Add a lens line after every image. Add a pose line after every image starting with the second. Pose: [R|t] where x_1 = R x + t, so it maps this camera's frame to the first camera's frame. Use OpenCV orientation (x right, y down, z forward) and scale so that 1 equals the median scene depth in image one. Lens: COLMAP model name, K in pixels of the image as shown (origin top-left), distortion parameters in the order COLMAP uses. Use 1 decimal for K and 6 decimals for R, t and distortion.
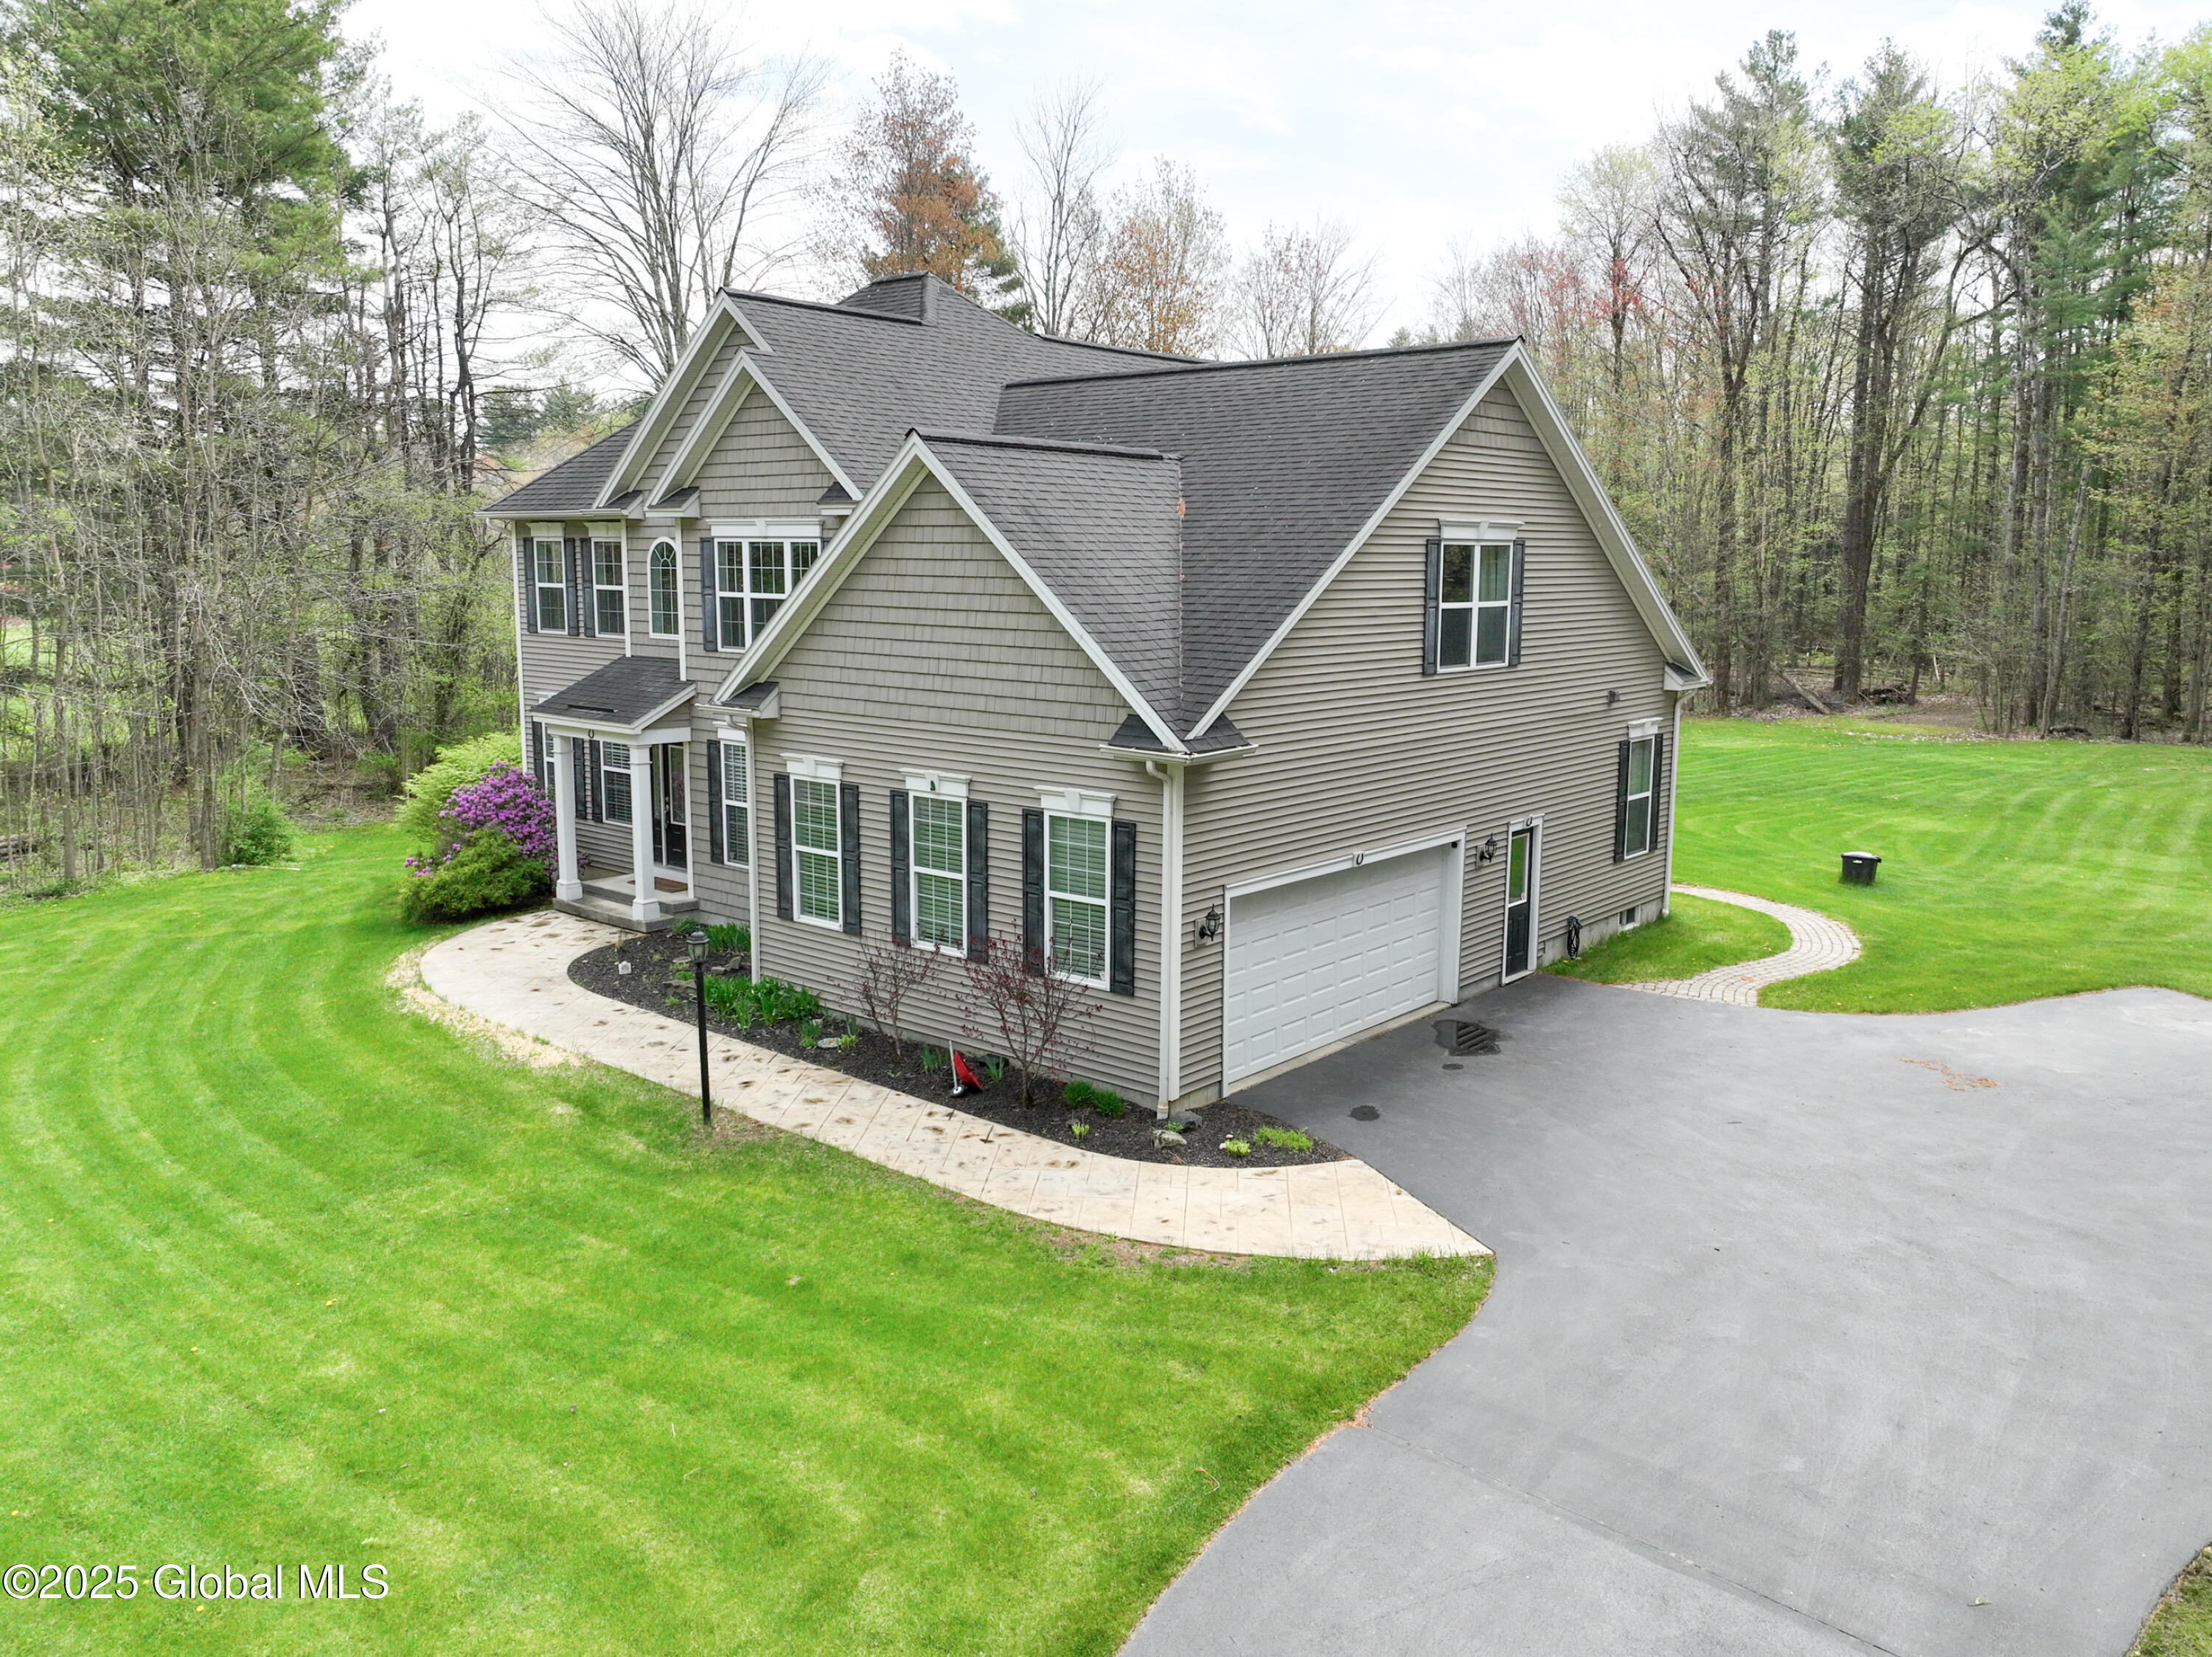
lens RADIAL K [[1666.9, 0, 1114.6], [0, 1666.9, 829.1], [0, 0, 1]] dist [0.005747, 0.000819]
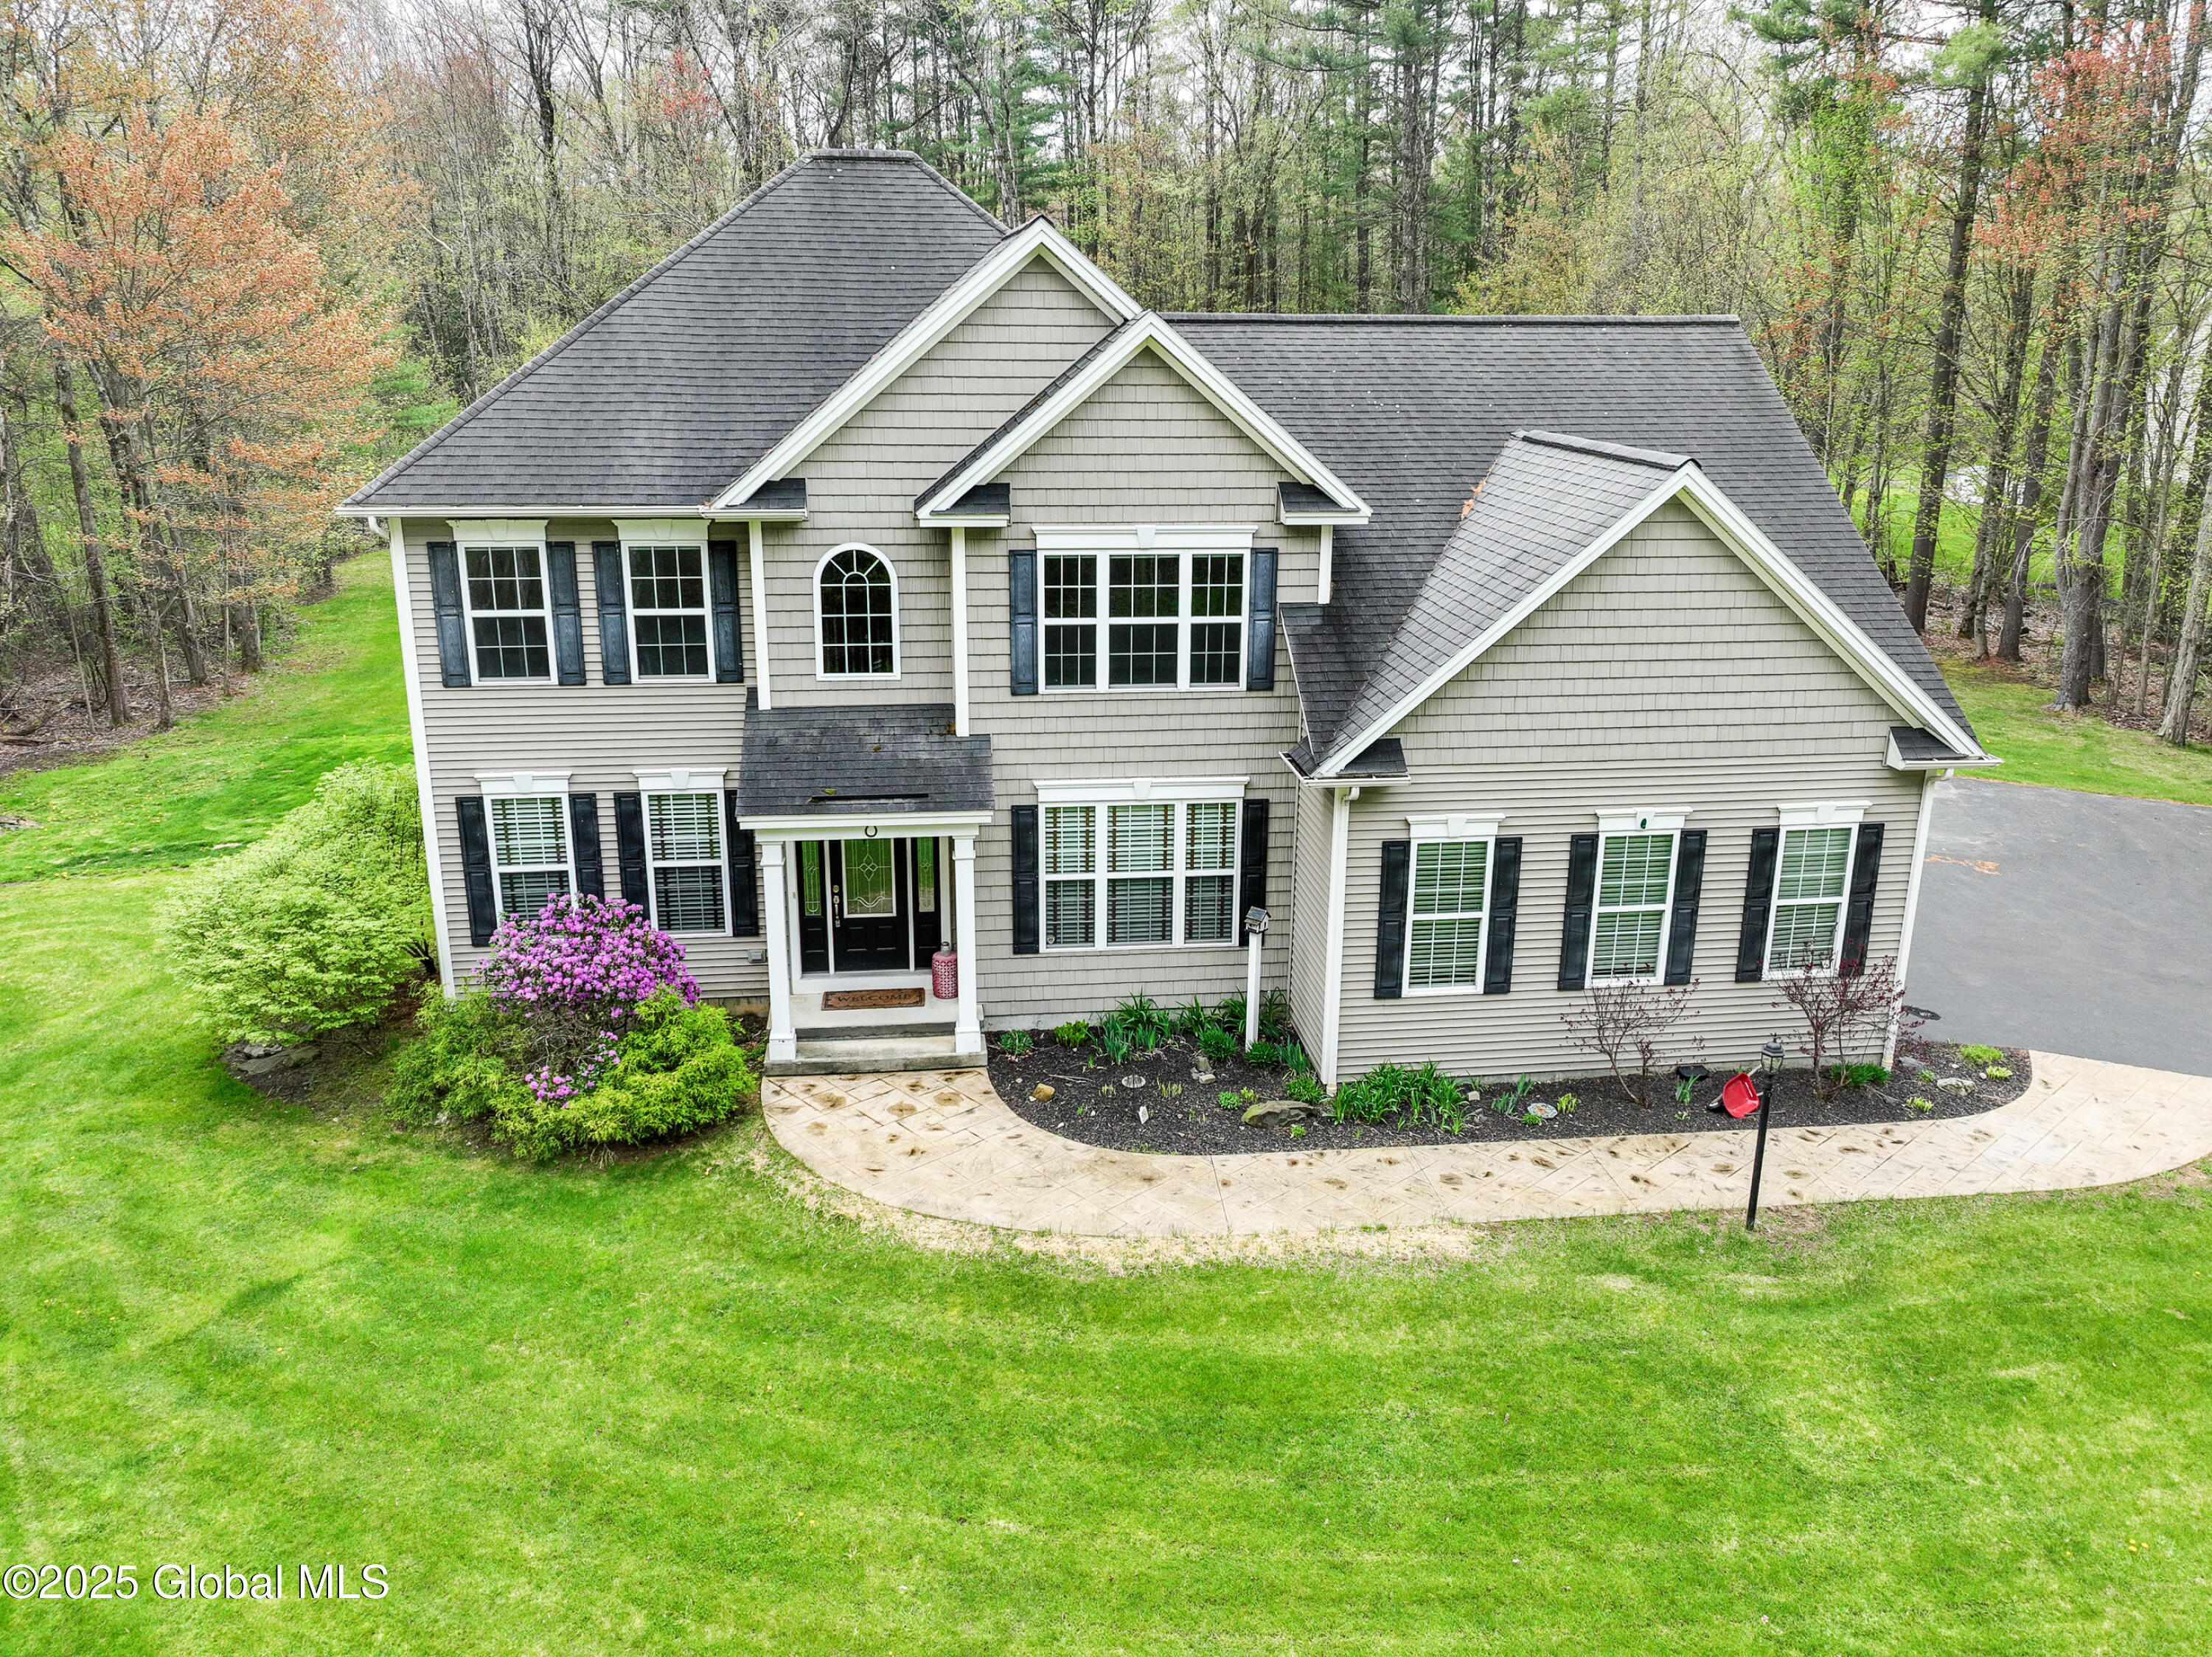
lens RADIAL K [[1666.9, 0, 1122.1], [0, 1666.9, 827.8], [0, 0, 1]] dist [0.005747, 0.000819]
pose [[0.670934, -0.220761, 0.707892, -0.967403], [0.117062, 0.974217, 0.192867, -0.238203], [-0.732218, -0.046534, 0.679479, 0.546018]]
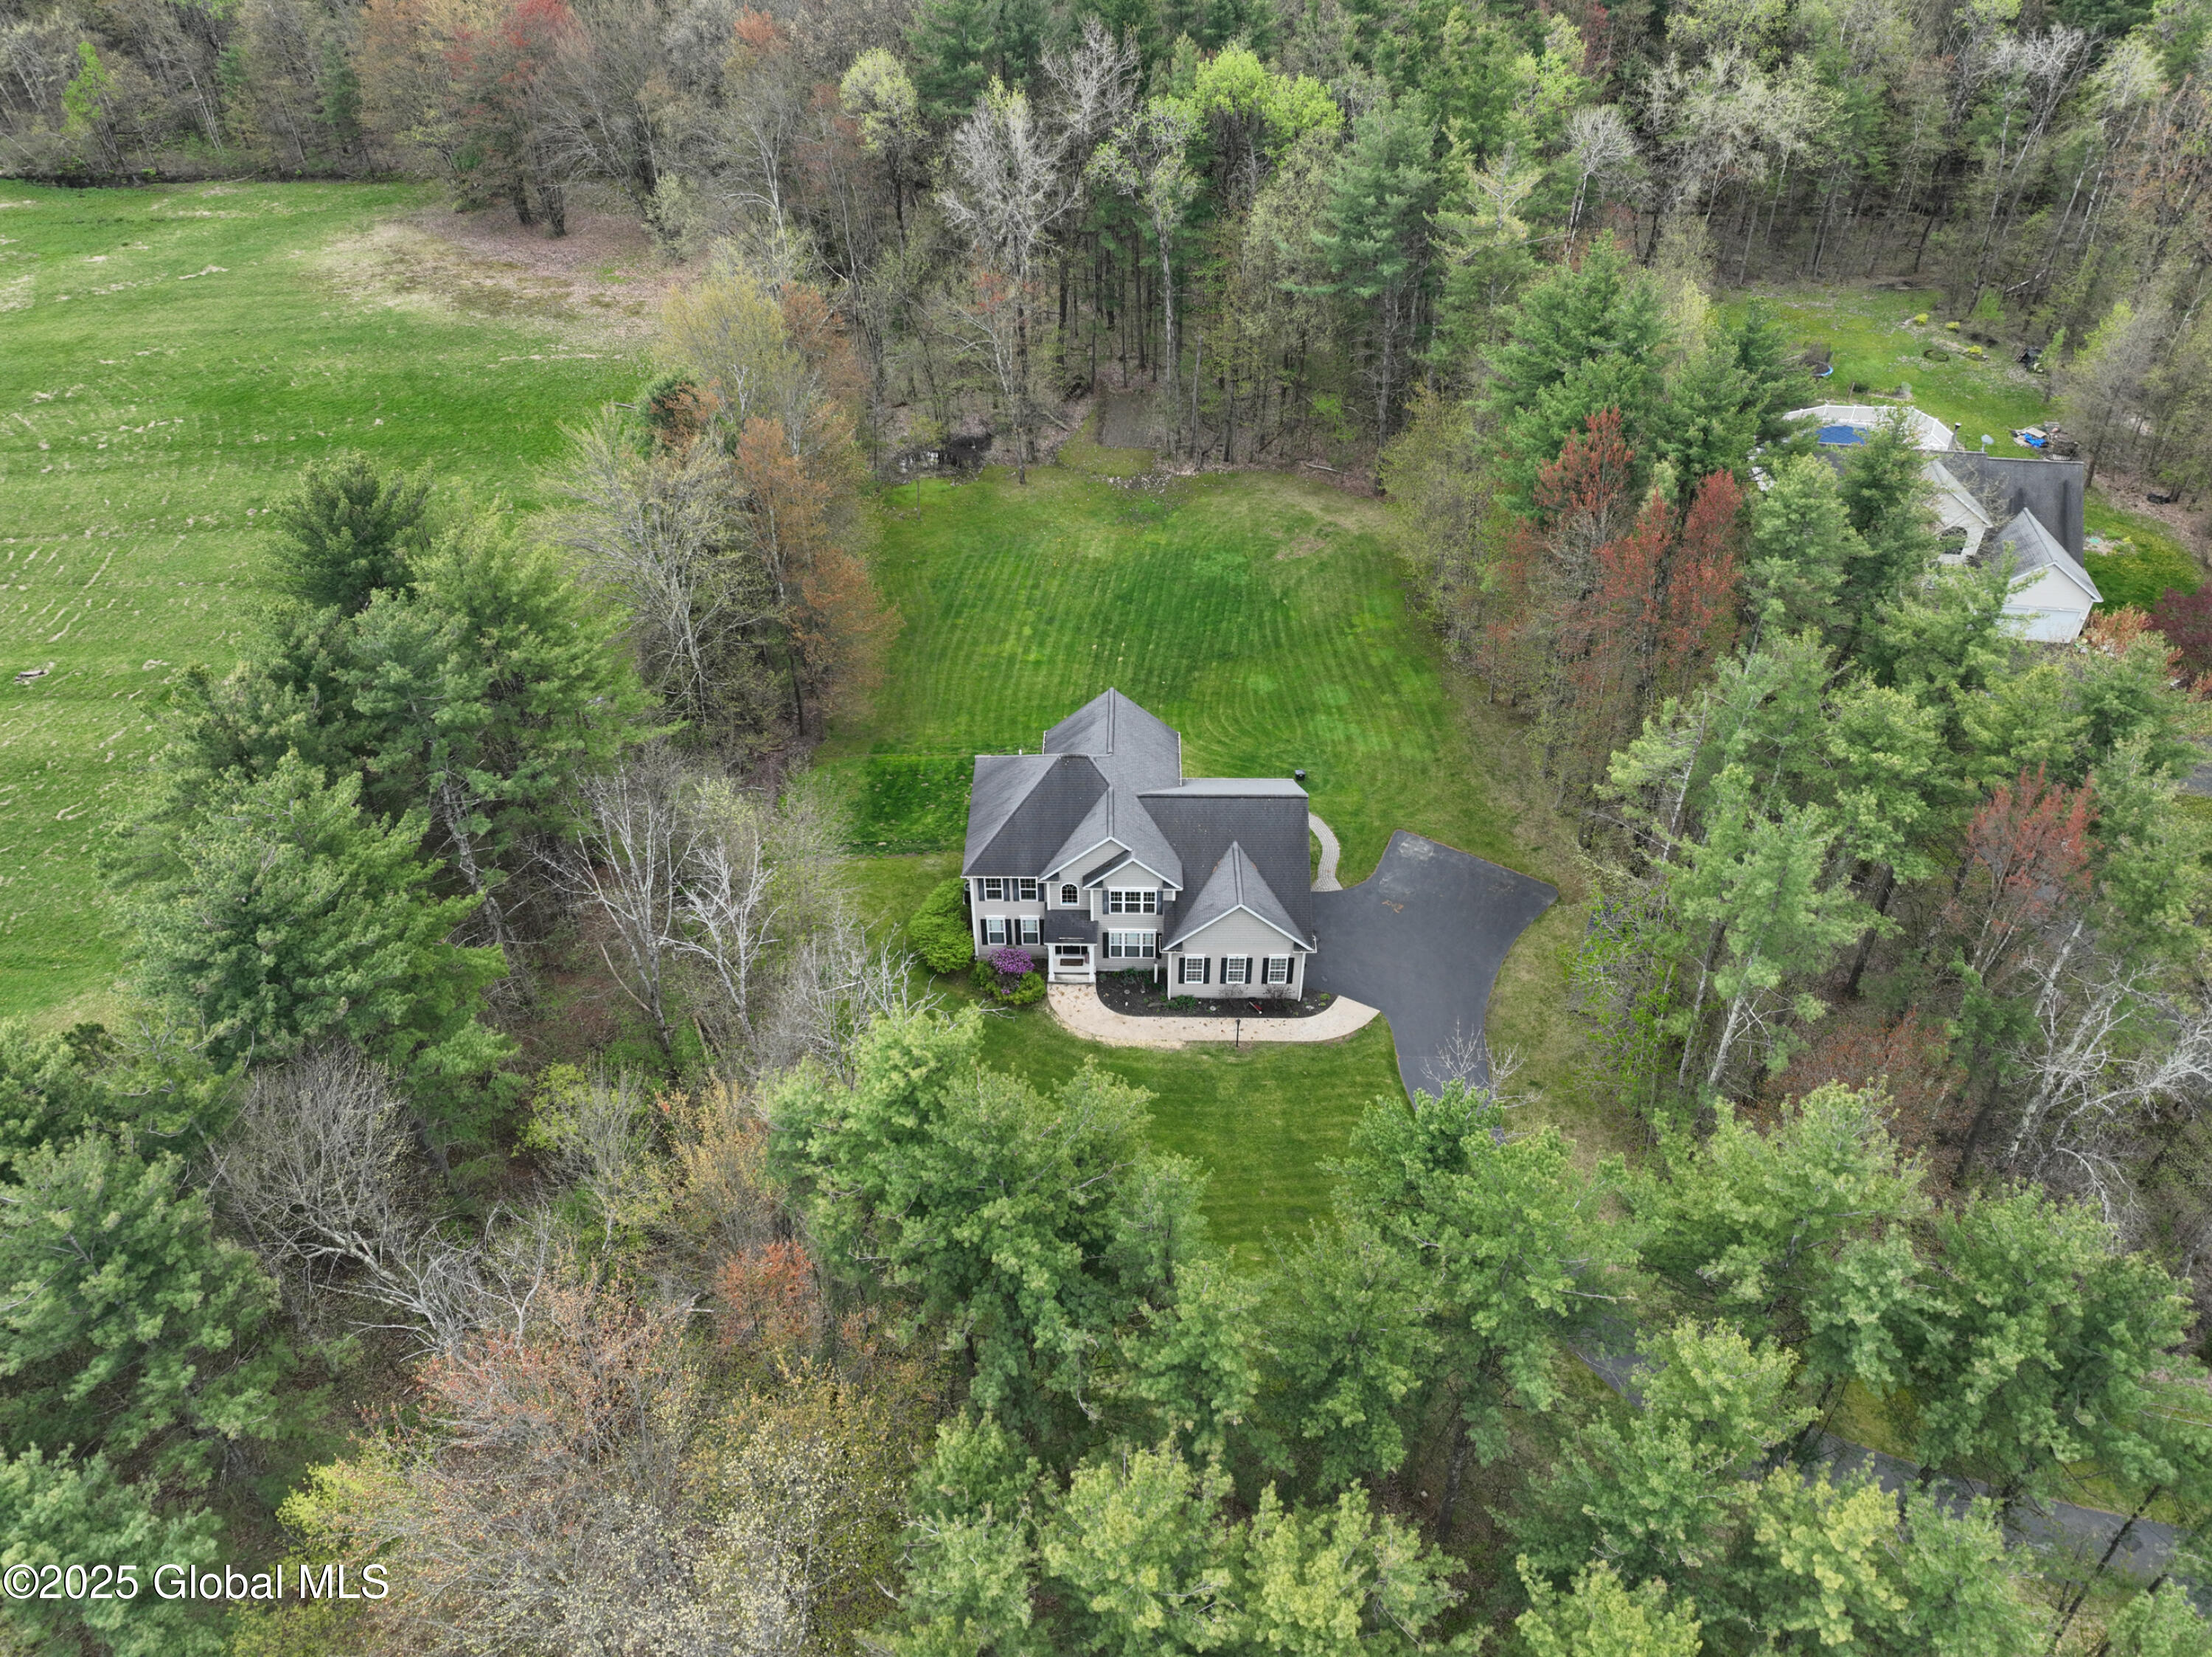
lens RADIAL K [[1666.9, 0, 1122.9], [0, 1666.9, 832.2], [0, 0, 1]] dist [0.005747, 0.000819]
pose [[0.765262, -0.423389, 0.484888, -2.289764], [0.108531, 0.827338, 0.551119, -2.705275], [-0.634504, -0.369125, 0.679081, -1.656950]]
